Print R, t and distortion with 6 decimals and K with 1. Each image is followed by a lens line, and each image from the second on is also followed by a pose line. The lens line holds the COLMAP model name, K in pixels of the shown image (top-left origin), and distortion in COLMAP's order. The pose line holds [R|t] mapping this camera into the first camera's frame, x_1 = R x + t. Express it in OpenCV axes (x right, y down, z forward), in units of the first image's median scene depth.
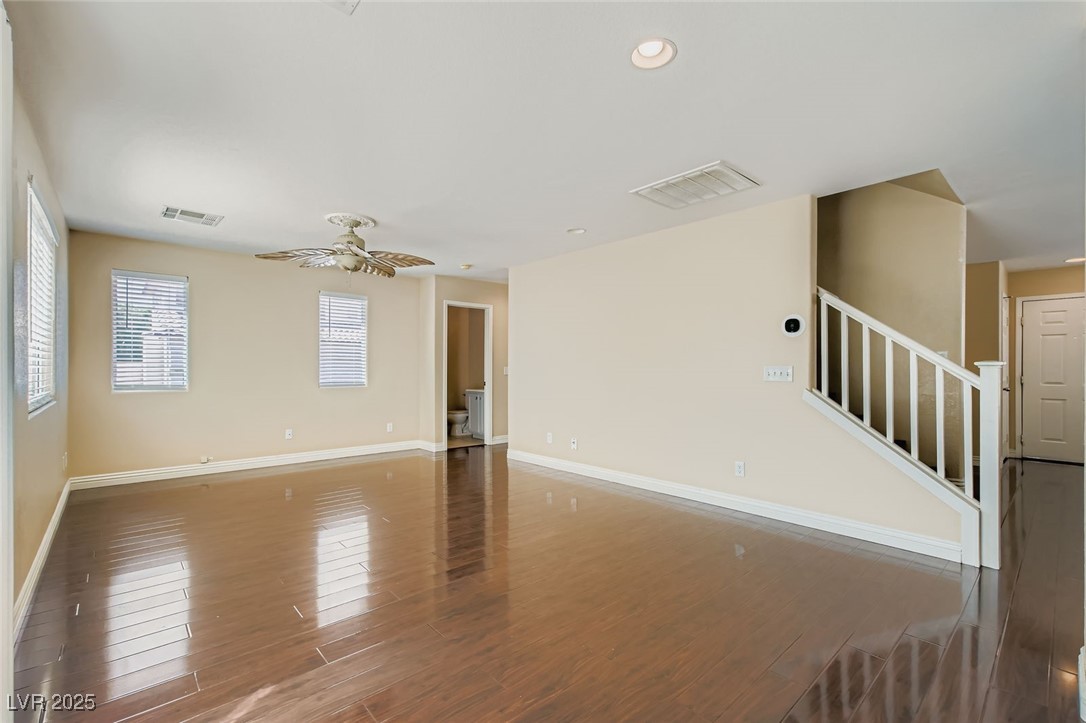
lens RADIAL K [[467.3, 0, 543.8], [0, 467.3, 360.8], [0, 0, 1]] dist [-0.000241, -0.001694]
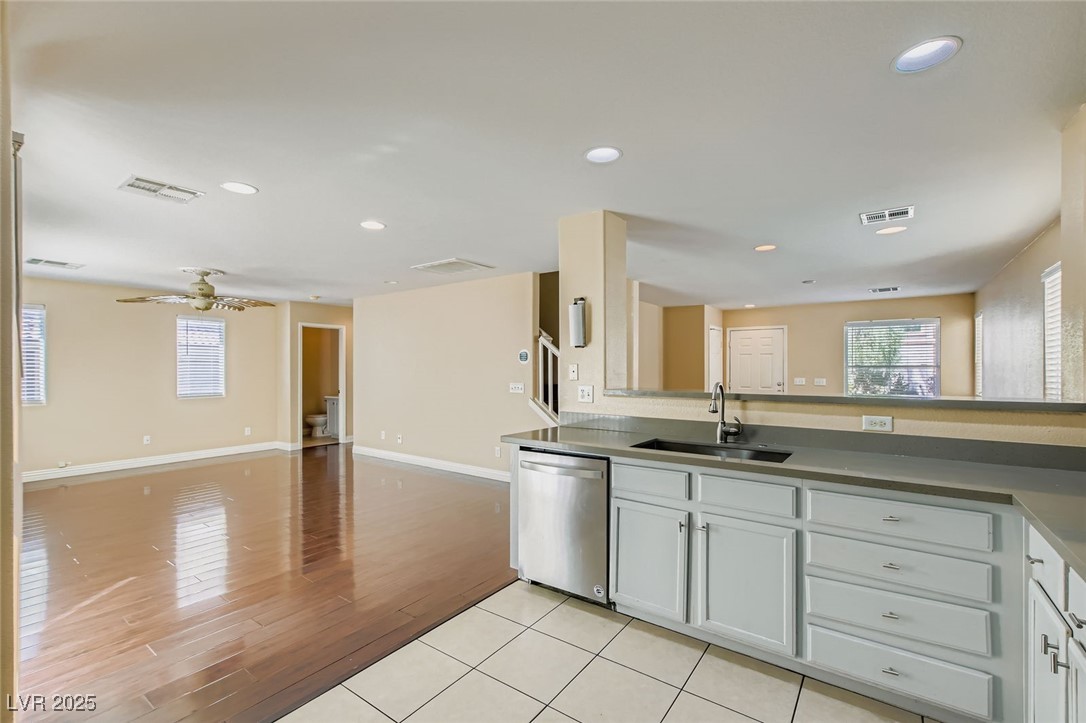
lens RADIAL K [[467.3, 0, 549.3], [0, 467.3, 359.1], [0, 0, 1]] dist [-0.000241, -0.001694]
pose [[0.978136, 0.000178, 0.207967, 0.165803], [-0.000571, 0.999998, 0.001829, -0.039985], [-0.207966, -0.001908, 0.978134, -0.296716]]
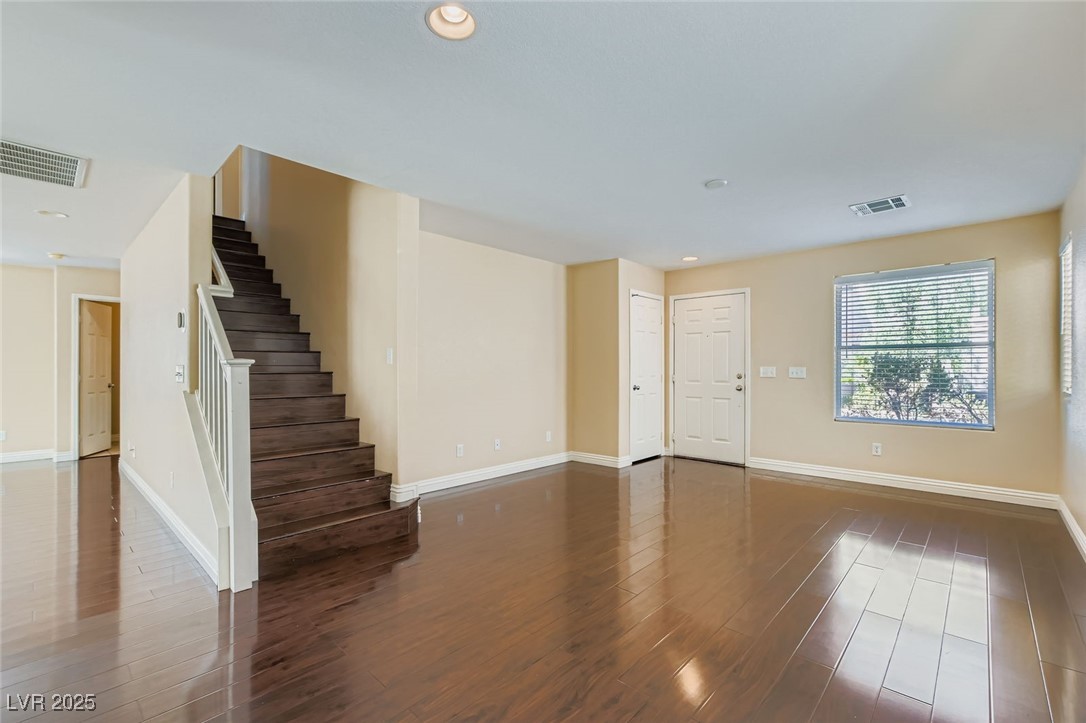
lens RADIAL K [[467.3, 0, 560.5], [0, 467.3, 361.2], [0, 0, 1]] dist [-0.000241, -0.001694]
pose [[0.995784, -0.002006, 0.091705, 0.663248], [0.002051, 0.999998, -0.000400, 0.003955], [-0.091704, 0.000587, 0.995786, 0.019305]]
